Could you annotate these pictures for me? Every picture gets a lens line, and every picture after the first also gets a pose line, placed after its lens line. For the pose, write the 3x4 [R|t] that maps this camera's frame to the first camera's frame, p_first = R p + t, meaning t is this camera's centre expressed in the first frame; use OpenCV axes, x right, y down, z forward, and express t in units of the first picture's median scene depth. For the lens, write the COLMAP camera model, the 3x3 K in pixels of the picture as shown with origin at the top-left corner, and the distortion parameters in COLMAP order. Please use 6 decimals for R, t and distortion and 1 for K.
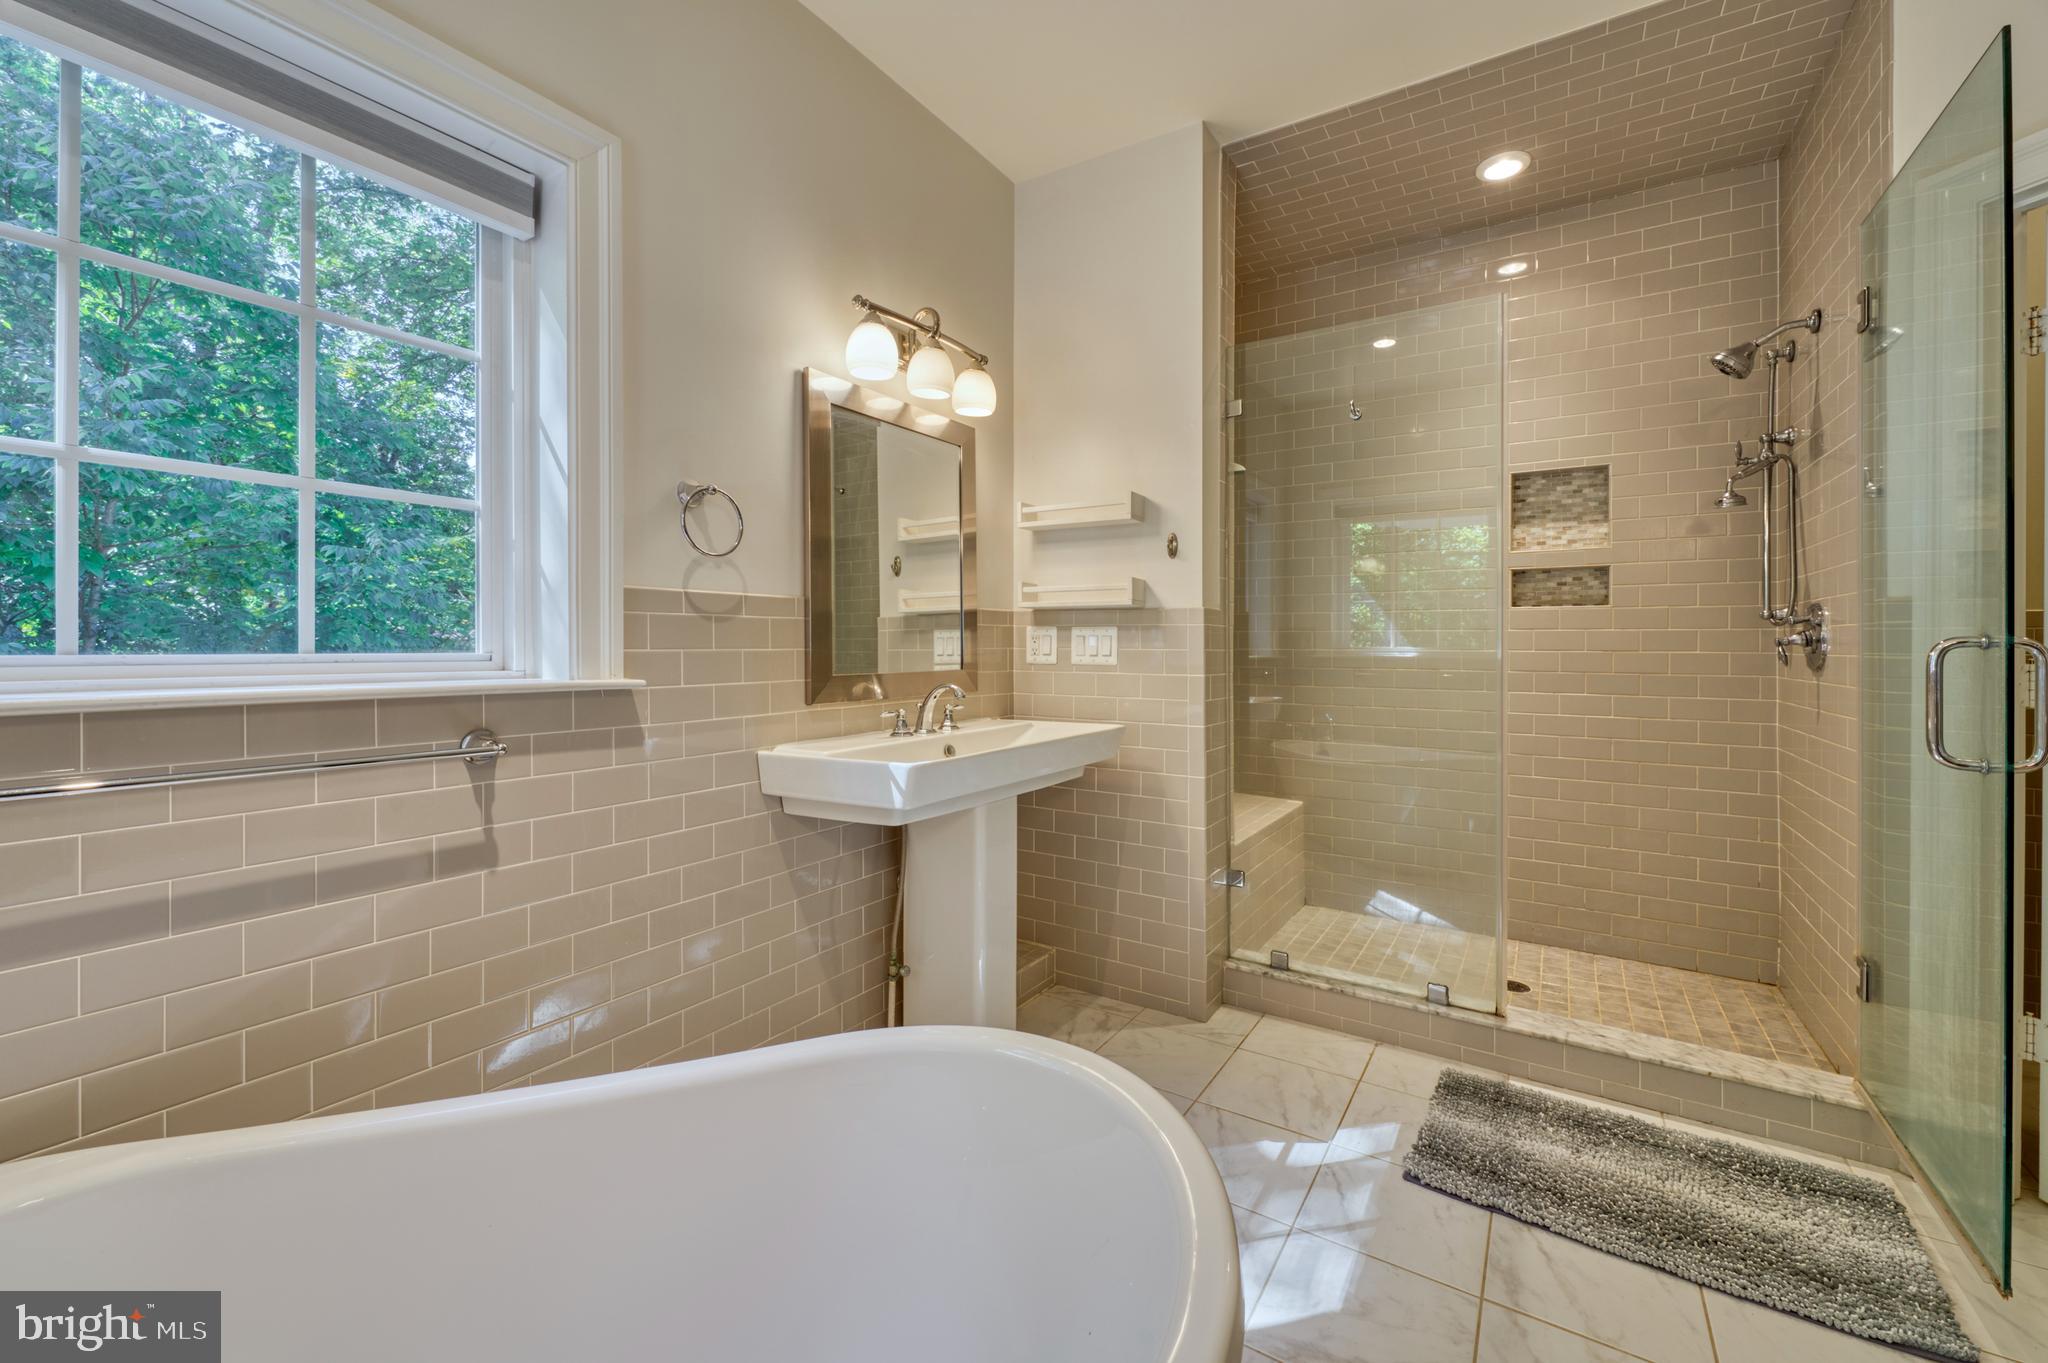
lens RADIAL K [[827.2, 0, 1027.9], [0, 827.2, 649.3], [0, 0, 1]] dist [0.002286, -0.000050]
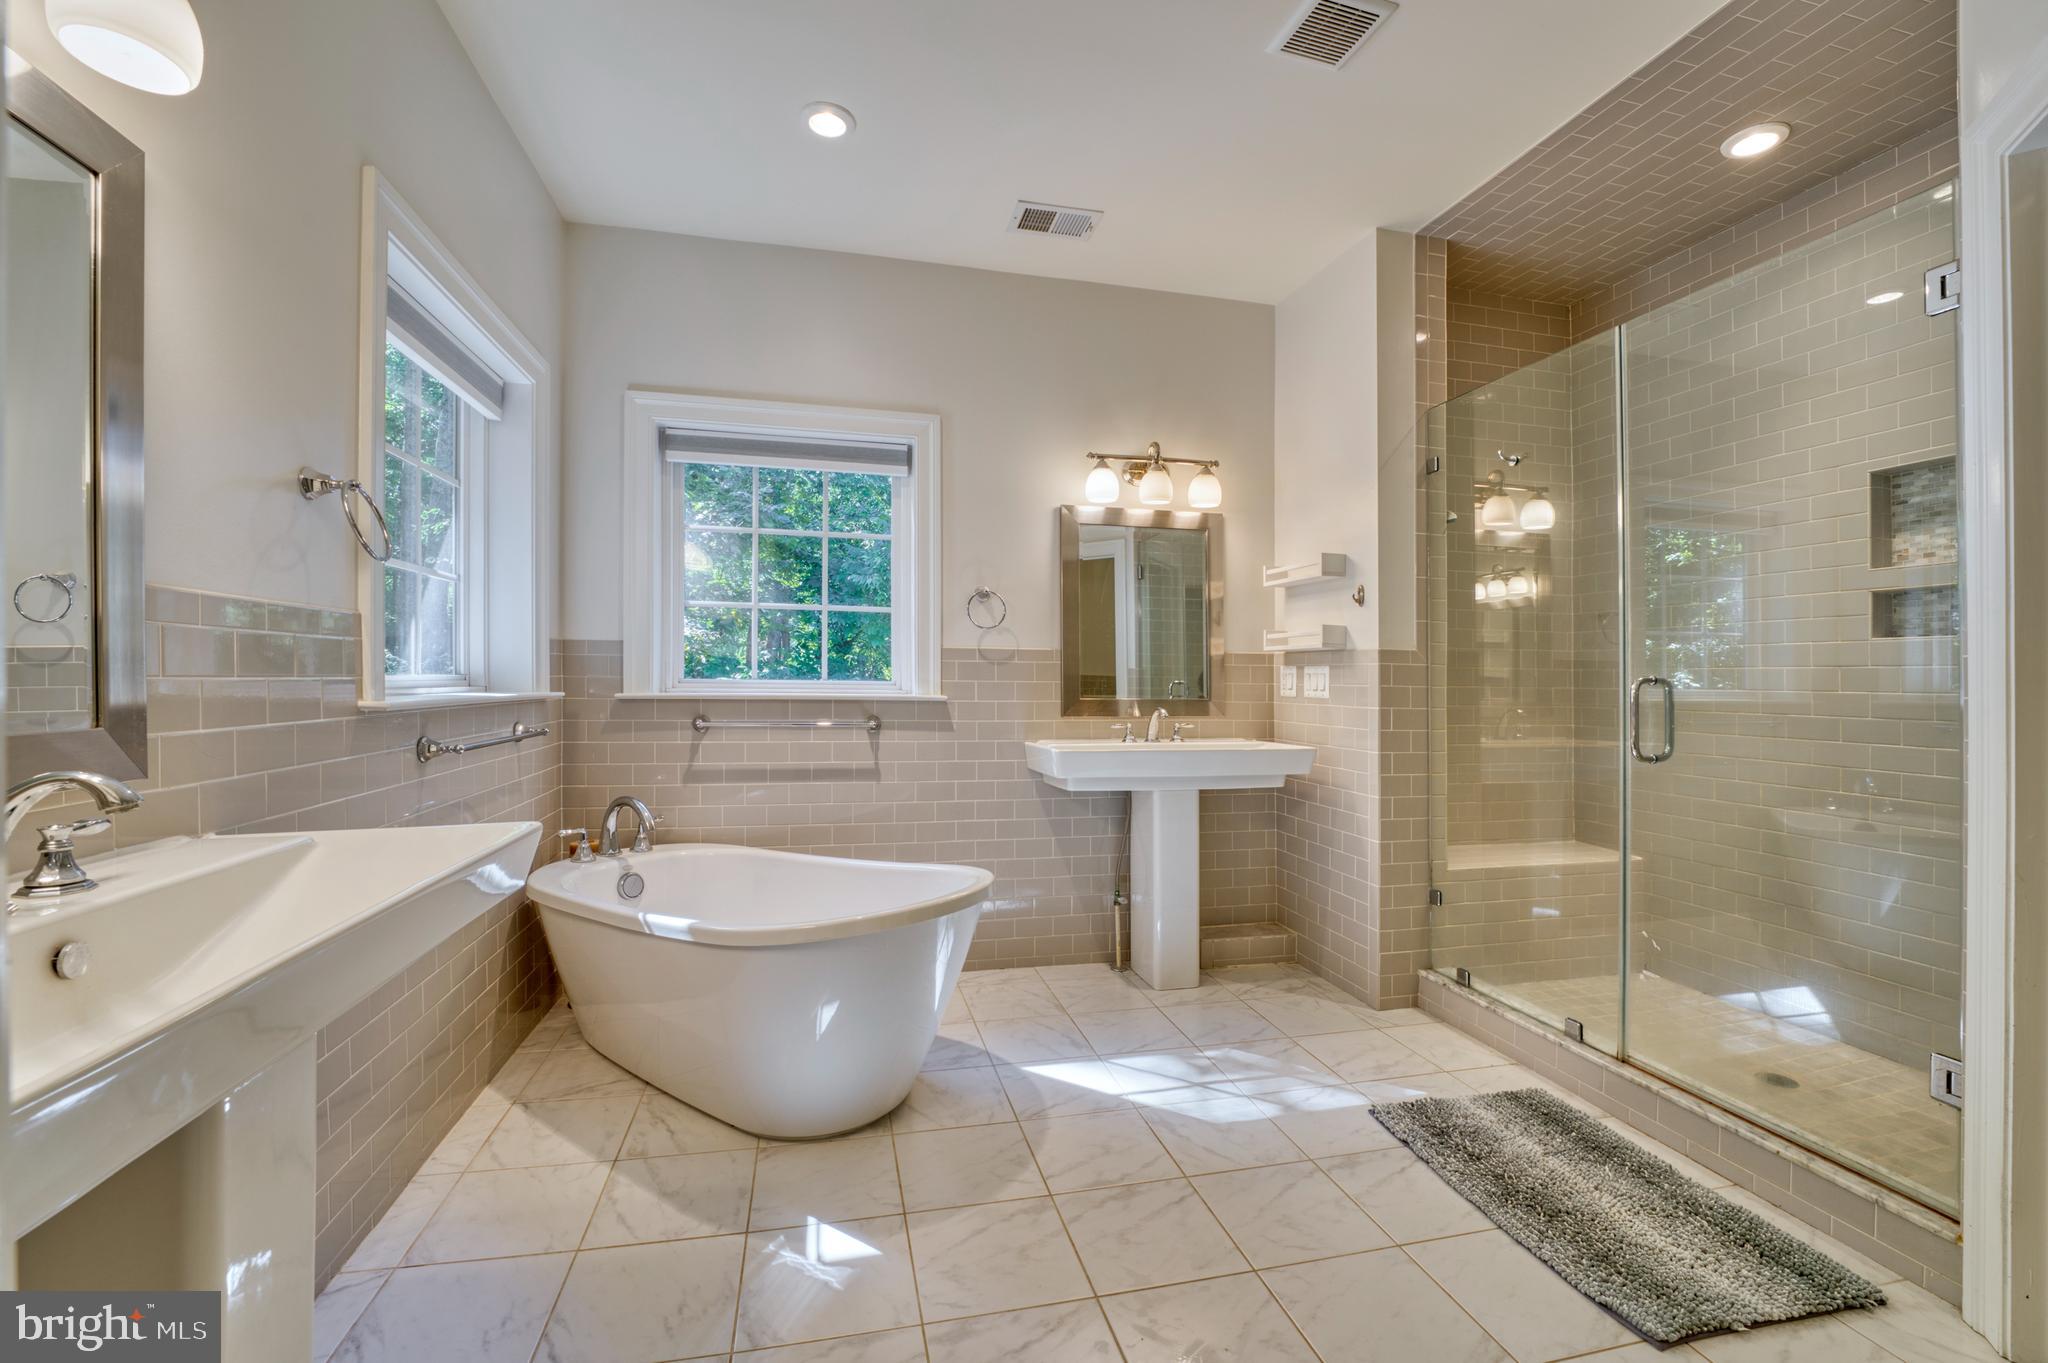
lens RADIAL K [[846.3, 0, 1008.5], [0, 846.3, 700.9], [0, 0, 1]] dist [-0.019205, -0.000186]
pose [[0.712466, 0.022095, -0.701359, 0.736507], [-0.013080, 0.999749, 0.018208, 0.008203], [0.701585, -0.003798, 0.712576, -0.210568]]
